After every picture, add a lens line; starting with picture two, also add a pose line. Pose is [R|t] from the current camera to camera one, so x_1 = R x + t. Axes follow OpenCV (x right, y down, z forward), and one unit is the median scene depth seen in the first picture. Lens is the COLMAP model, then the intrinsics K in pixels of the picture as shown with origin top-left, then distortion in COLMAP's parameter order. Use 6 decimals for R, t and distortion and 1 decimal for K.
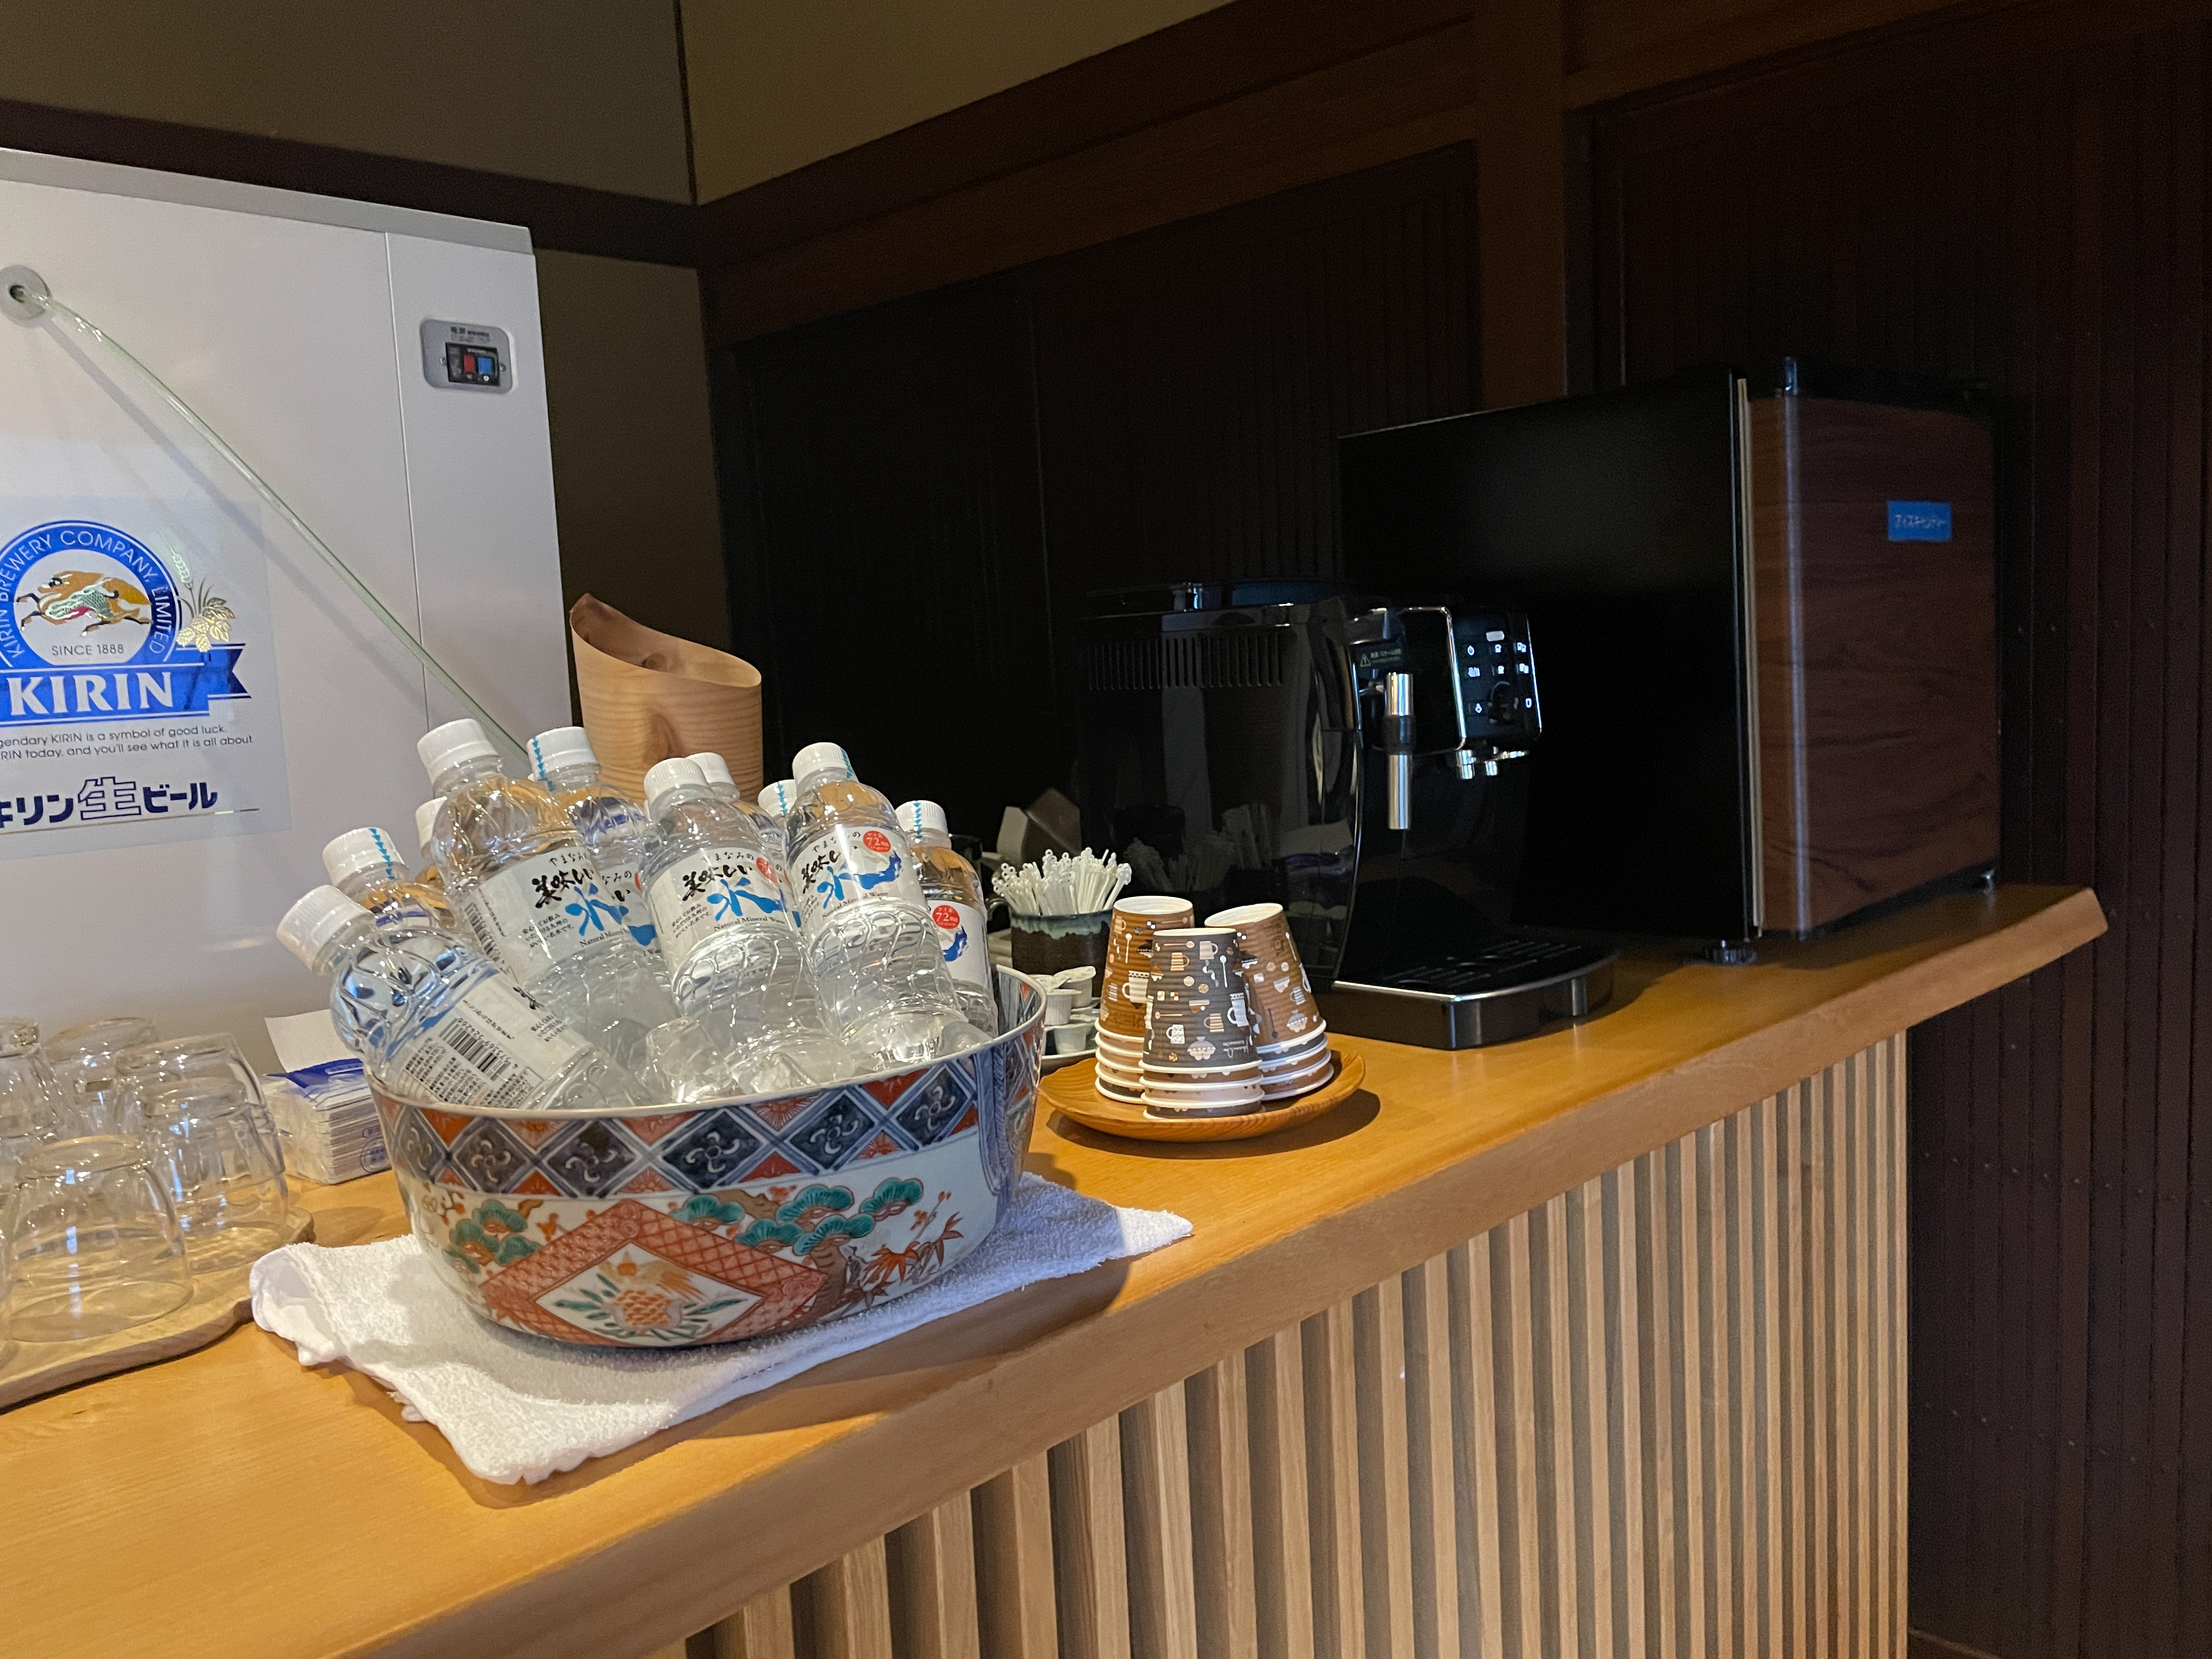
lens RADIAL K [[1685.9, 0, 1109.8], [0, 1685.9, 842.9], [0, 0, 1]] dist [0.085569, -0.107361]
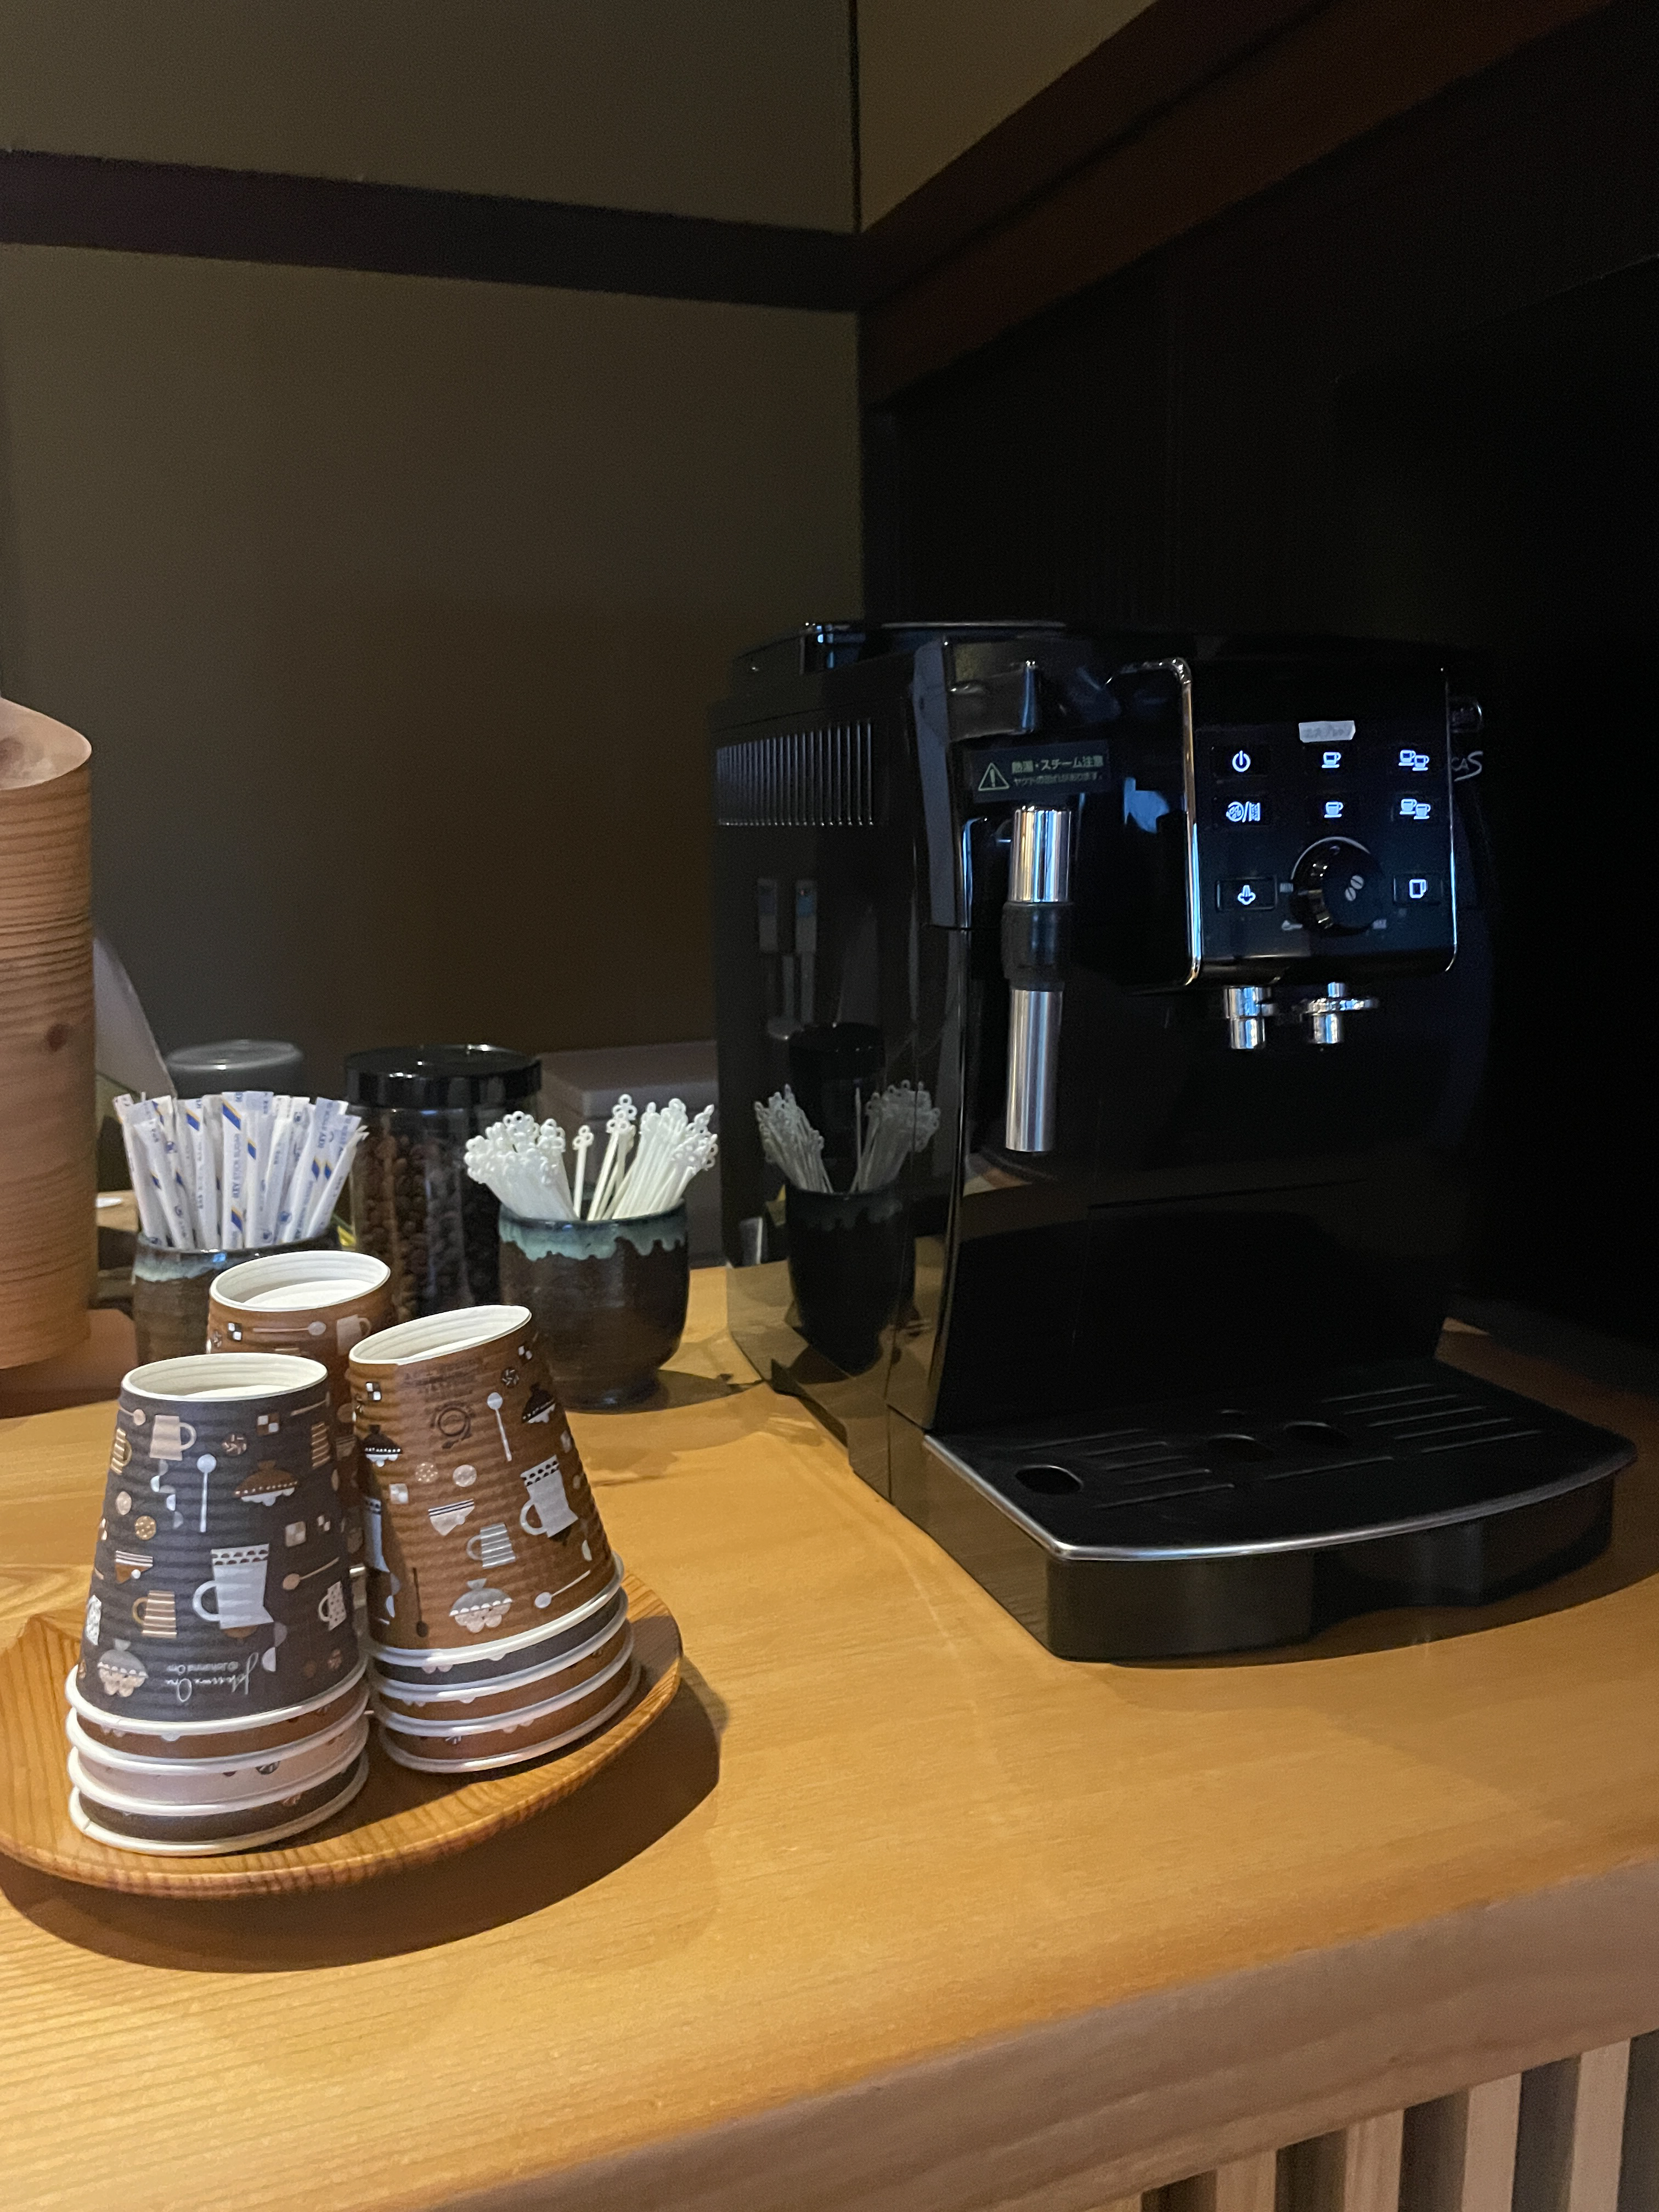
lens RADIAL K [[1685.9, 0, 825.9], [0, 1685.9, 1083.6], [0, 0, 1]] dist [0.085569, -0.107361]
pose [[0.910409, 0.098297, -0.401862, 0.305287], [-0.074721, 0.994457, 0.073969, -0.056256], [0.406906, -0.037314, 0.912708, 0.561688]]
